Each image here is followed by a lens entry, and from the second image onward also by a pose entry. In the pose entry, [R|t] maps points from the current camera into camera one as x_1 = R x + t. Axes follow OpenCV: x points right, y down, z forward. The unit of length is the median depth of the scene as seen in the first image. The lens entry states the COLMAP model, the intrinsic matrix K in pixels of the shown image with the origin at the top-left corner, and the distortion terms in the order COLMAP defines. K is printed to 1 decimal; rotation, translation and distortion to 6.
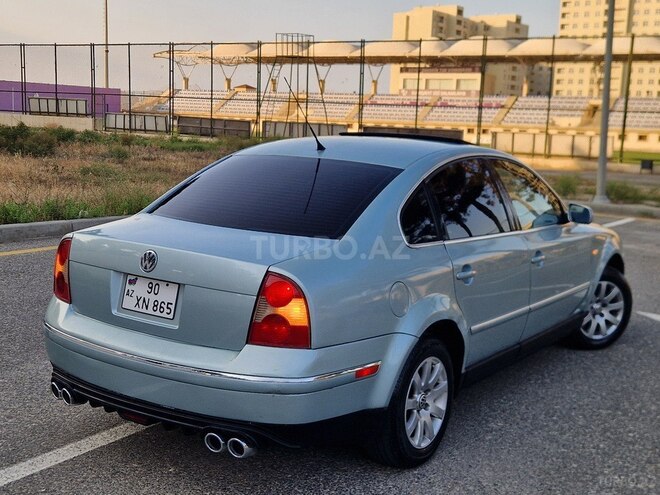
lens RADIAL K [[864.5, 0, 312.5], [0, 864.5, 261.4], [0, 0, 1]] dist [0.085384, -0.038524]
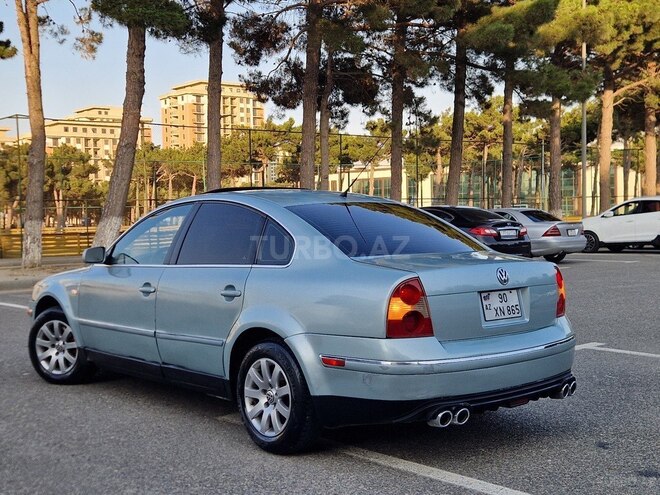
lens RADIAL K [[856.6, 0, 336.5], [0, 856.6, 254.8], [0, 0, 1]] dist [0.102056, -0.072071]
pose [[0.233031, -0.094255, 0.967891, -1.216474], [0.165219, 0.984660, 0.056110, -0.118267], [-0.958331, 0.146838, 0.245029, 0.773403]]
